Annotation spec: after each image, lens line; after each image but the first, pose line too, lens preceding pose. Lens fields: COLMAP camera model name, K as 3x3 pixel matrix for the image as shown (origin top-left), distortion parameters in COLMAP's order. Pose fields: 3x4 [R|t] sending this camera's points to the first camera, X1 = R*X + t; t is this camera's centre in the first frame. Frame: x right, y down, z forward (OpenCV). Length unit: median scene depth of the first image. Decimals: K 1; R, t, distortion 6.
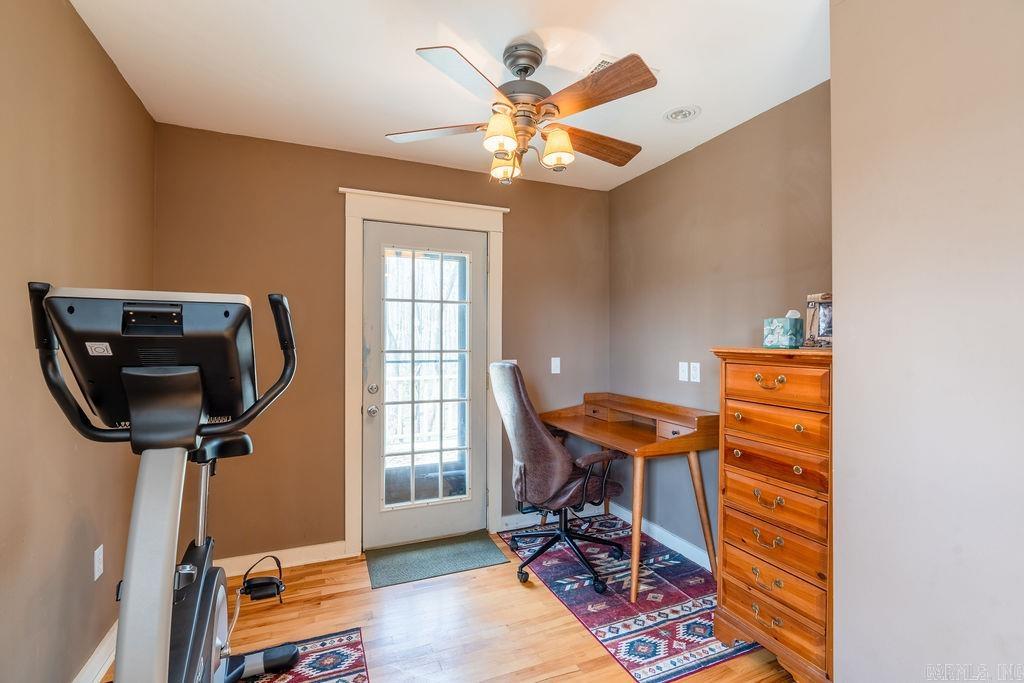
lens RADIAL K [[460.4, 0, 510.9], [0, 460.4, 342.4], [0, 0, 1]] dist [-0.010776, 0.004808]
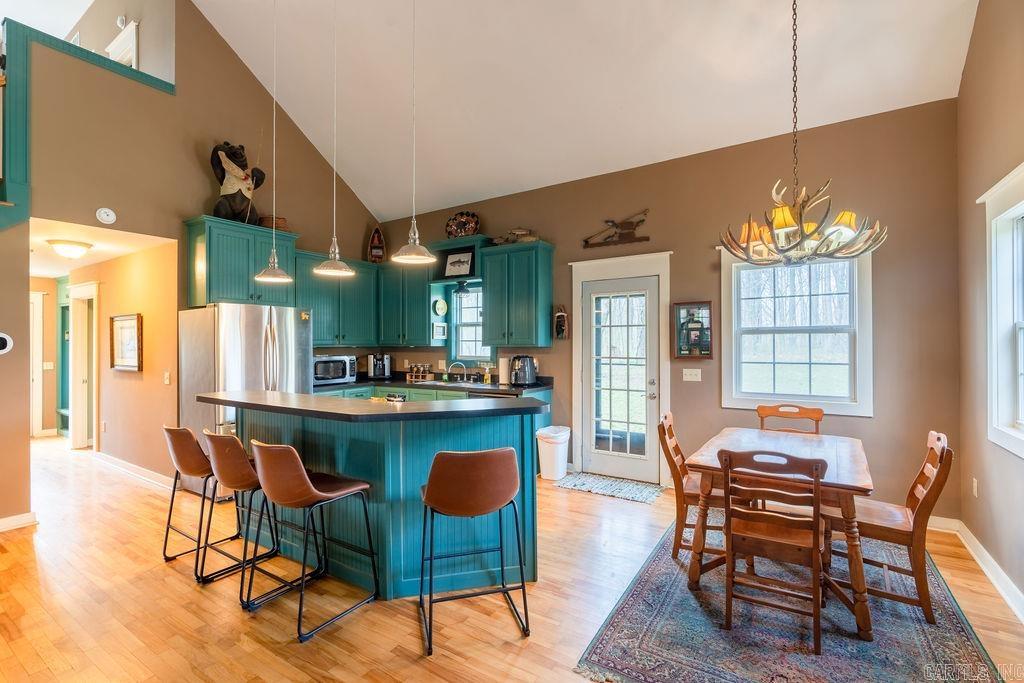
lens RADIAL K [[460.4, 0, 510.9], [0, 460.4, 342.4], [0, 0, 1]] dist [-0.010776, 0.004808]
pose [[0.561765, -0.005860, -0.827276, 0.928626], [0.007001, 0.999973, -0.002330, -0.033298], [0.827267, -0.004483, 0.561791, -0.189572]]
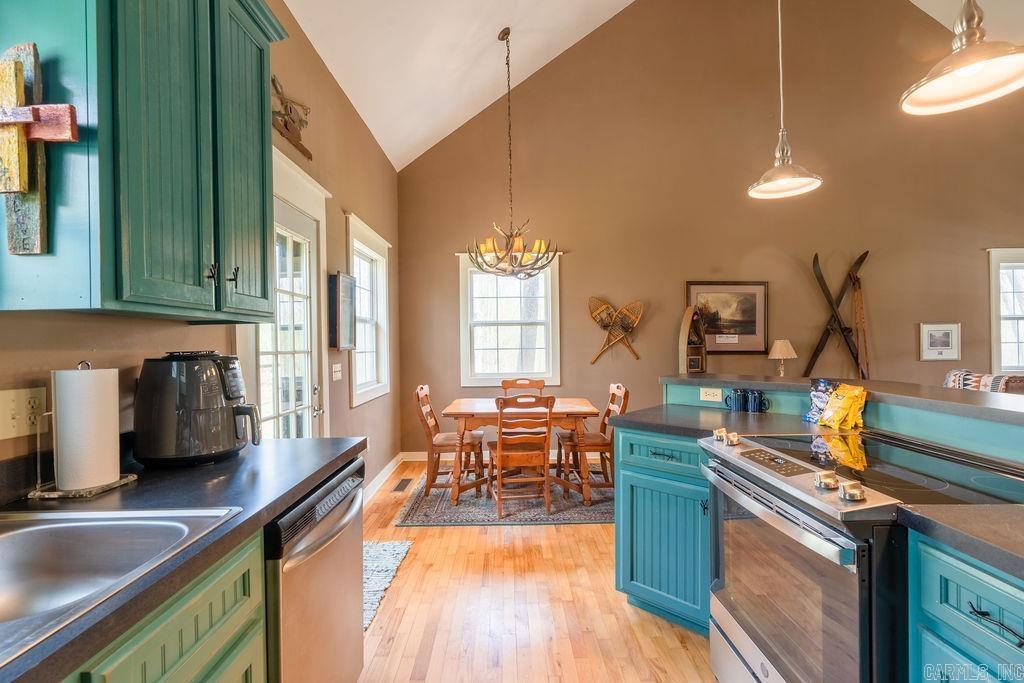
lens RADIAL K [[460.4, 0, 510.9], [0, 460.4, 342.4], [0, 0, 1]] dist [-0.010776, 0.004808]
pose [[0.373077, -0.007108, 0.927773, -0.810563], [0.013649, 0.999904, 0.002172, 0.003904], [-0.927700, 0.011853, 0.373138, 0.328612]]
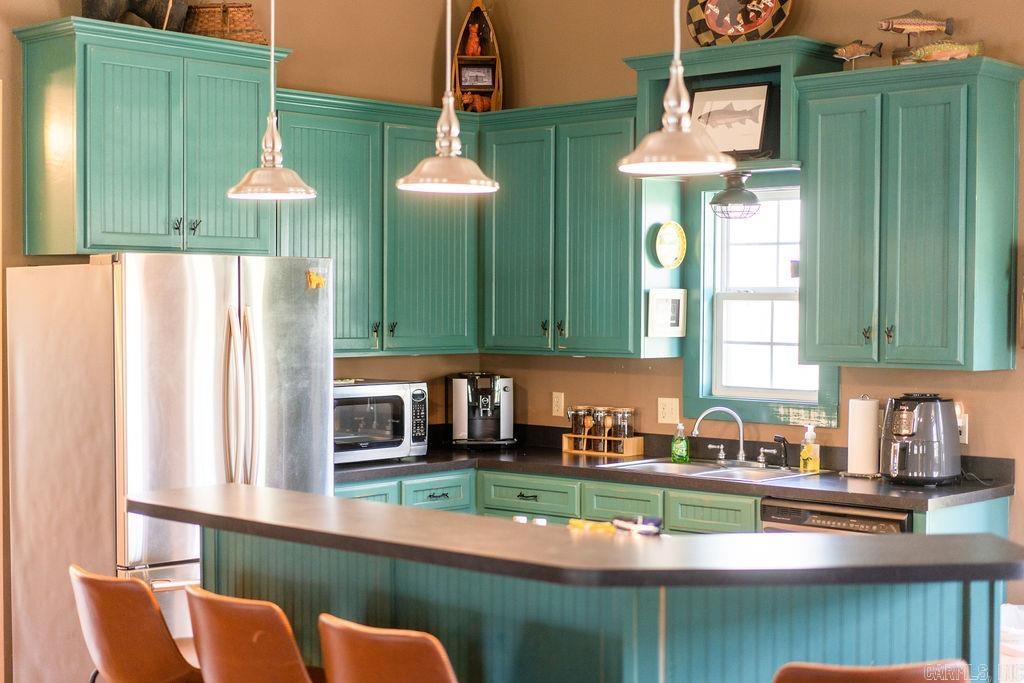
lens RADIAL K [[1578.4, 0, 511.4], [0, 1578.4, 342.2], [0, 0, 1]] dist [0.004998, -0.119530]
pose [[0.399498, 0.022432, -0.916460, 1.151053], [-0.000136, 0.999702, 0.024410, -0.102981], [0.916734, -0.009627, 0.399382, -0.461363]]
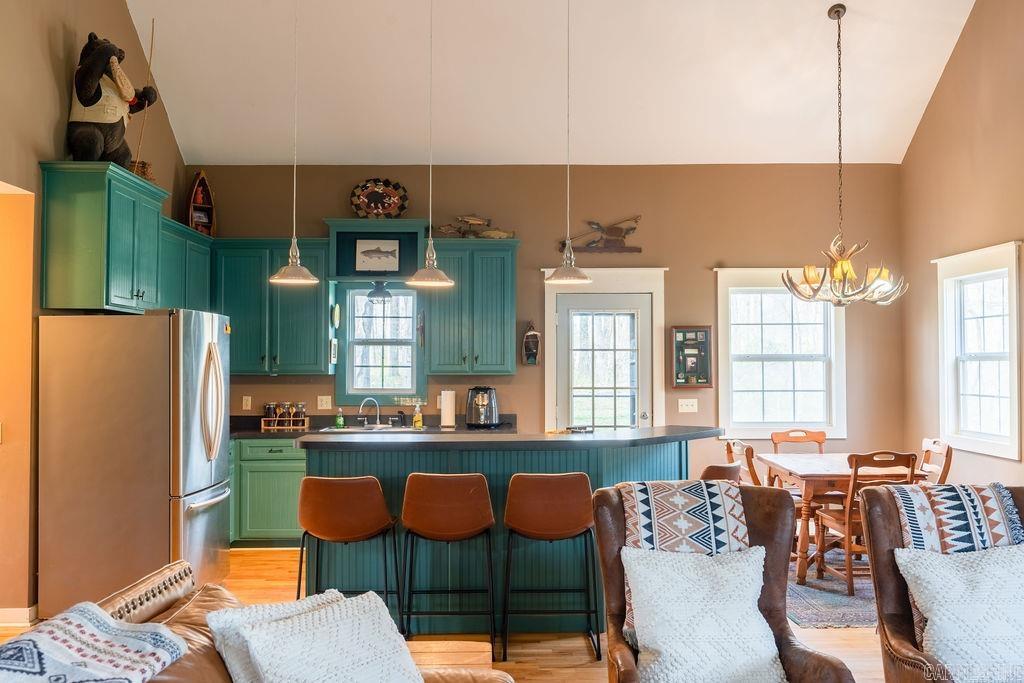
lens RADIAL K [[928.4, 0, 510.7], [0, 928.4, 337.6], [0, 0, 1]] dist [0.013617, -0.004144]
pose [[0.926868, -0.013631, -0.375139, 0.575849], [0.003509, 0.999611, -0.027651, -0.053494], [0.375370, 0.024312, 0.926556, -1.578472]]
